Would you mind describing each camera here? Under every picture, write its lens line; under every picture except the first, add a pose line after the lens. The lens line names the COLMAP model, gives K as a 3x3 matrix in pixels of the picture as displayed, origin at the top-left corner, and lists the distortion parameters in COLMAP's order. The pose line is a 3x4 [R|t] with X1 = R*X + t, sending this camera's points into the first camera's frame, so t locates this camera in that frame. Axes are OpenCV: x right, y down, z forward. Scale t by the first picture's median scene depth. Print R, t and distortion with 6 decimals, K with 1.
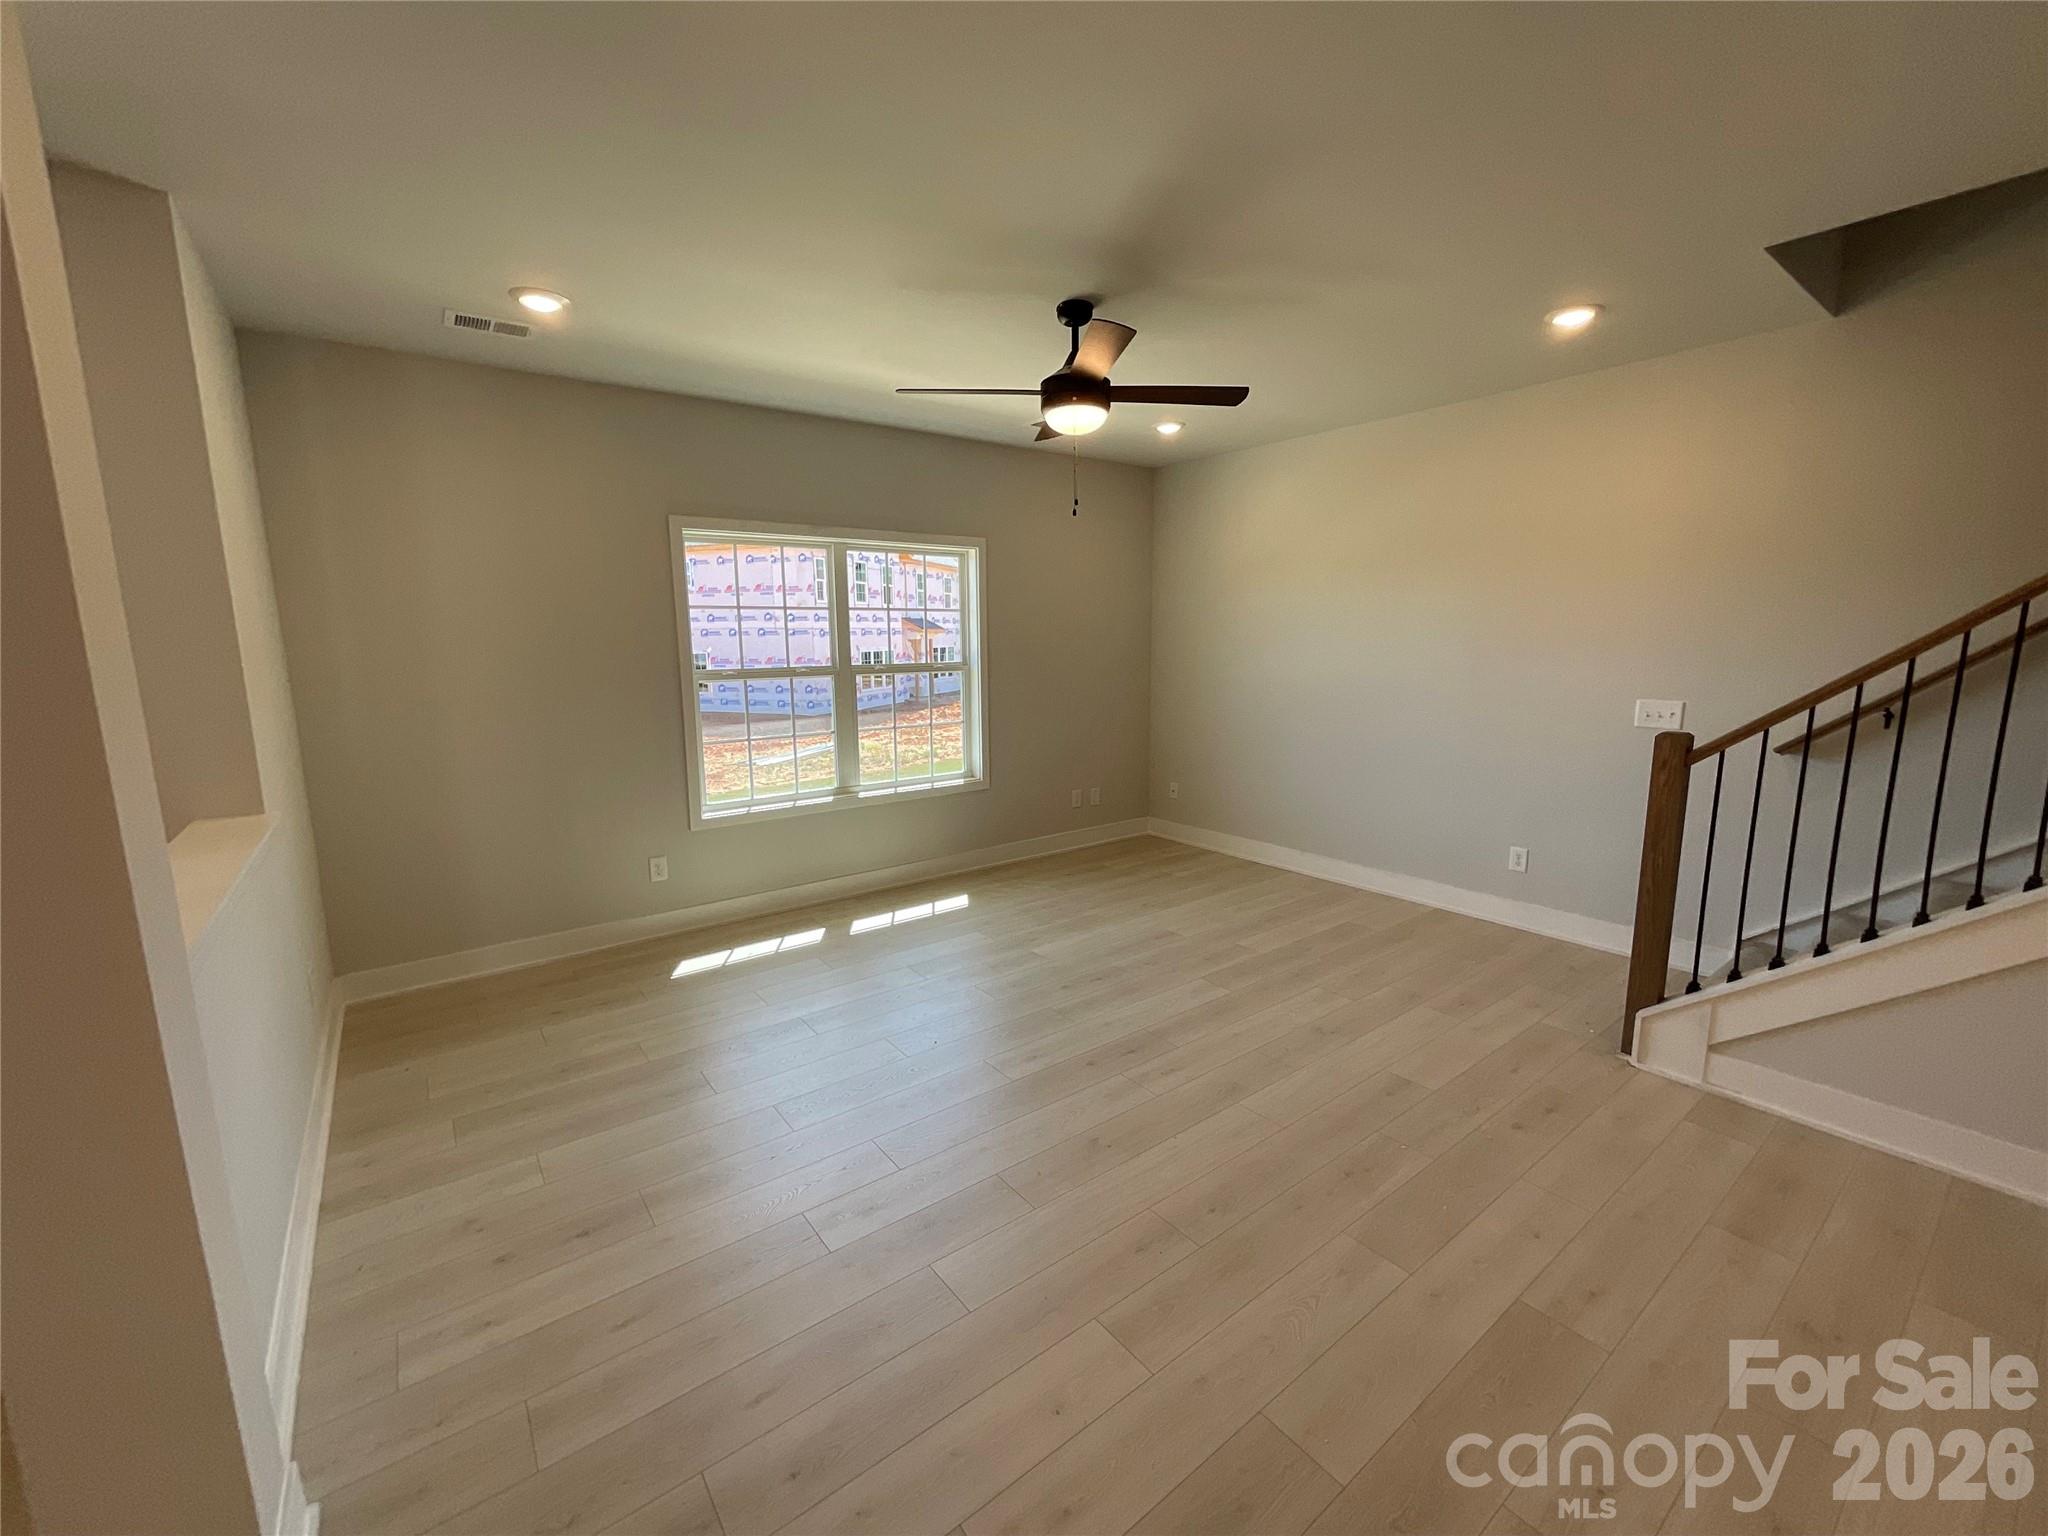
lens RADIAL K [[828.8, 0, 1021.7], [0, 828.8, 771.0], [0, 0, 1]] dist [-0.000784, 0.000078]
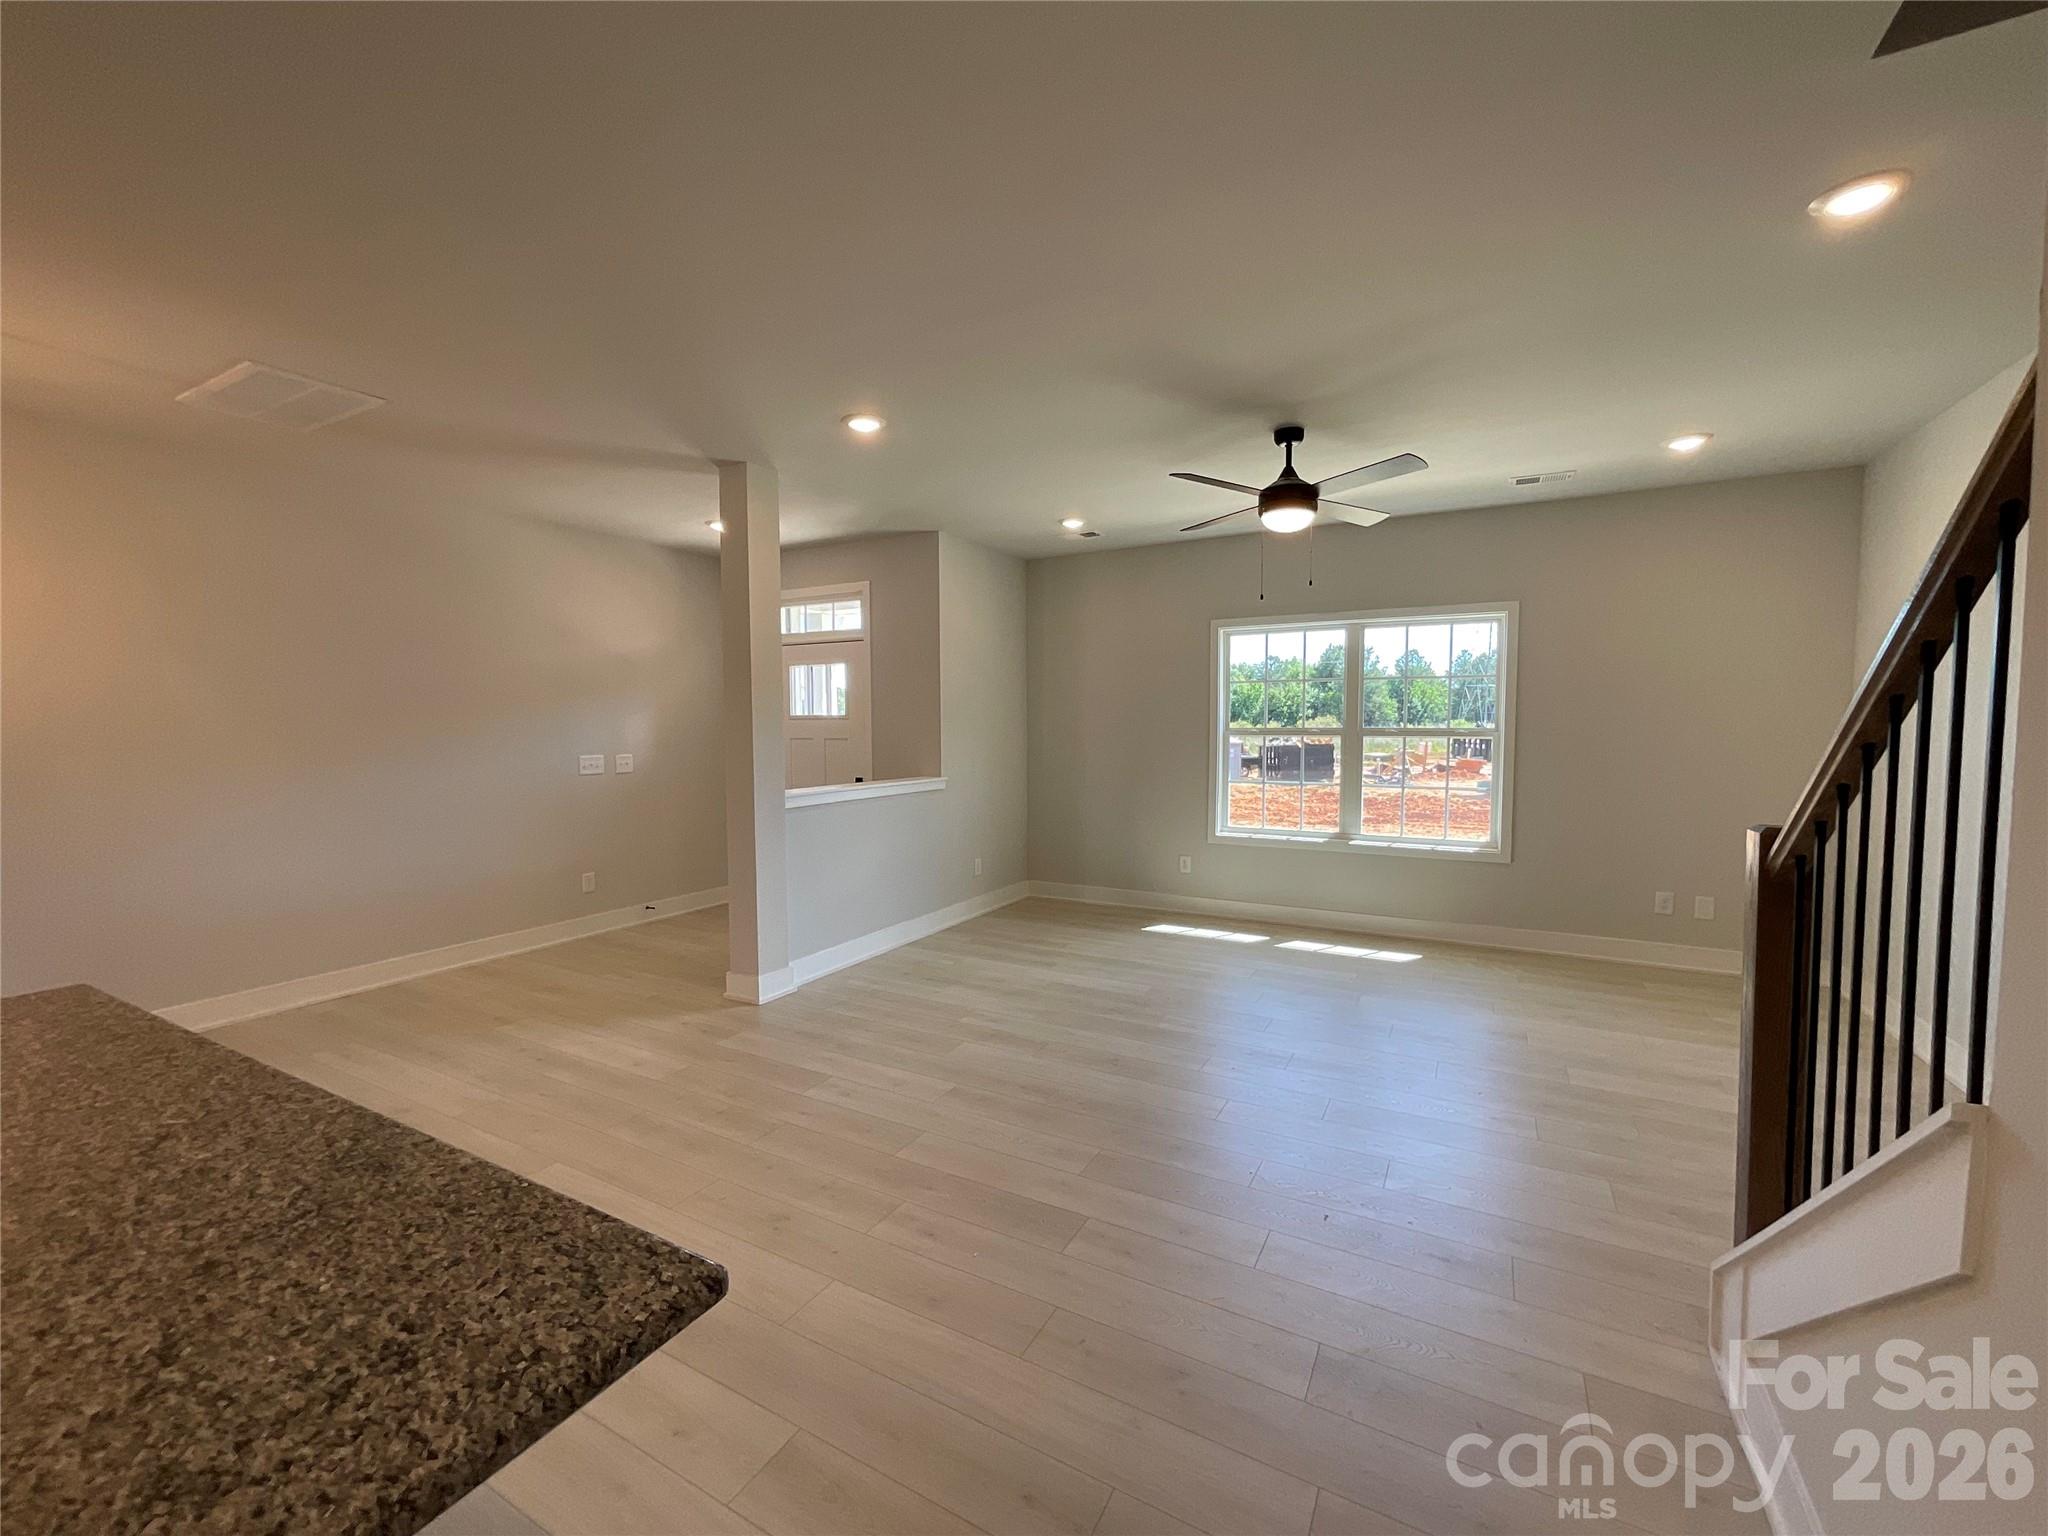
lens RADIAL K [[831.1, 0, 1024.0], [0, 831.1, 768.0], [0, 0, 1]] dist [-0.000937, -0.000147]
pose [[0.405003, 0.060263, -0.912327, 0.727812], [-0.152345, 0.988325, -0.002346, 0.000087], [0.901534, 0.139938, 0.409455, 0.141116]]
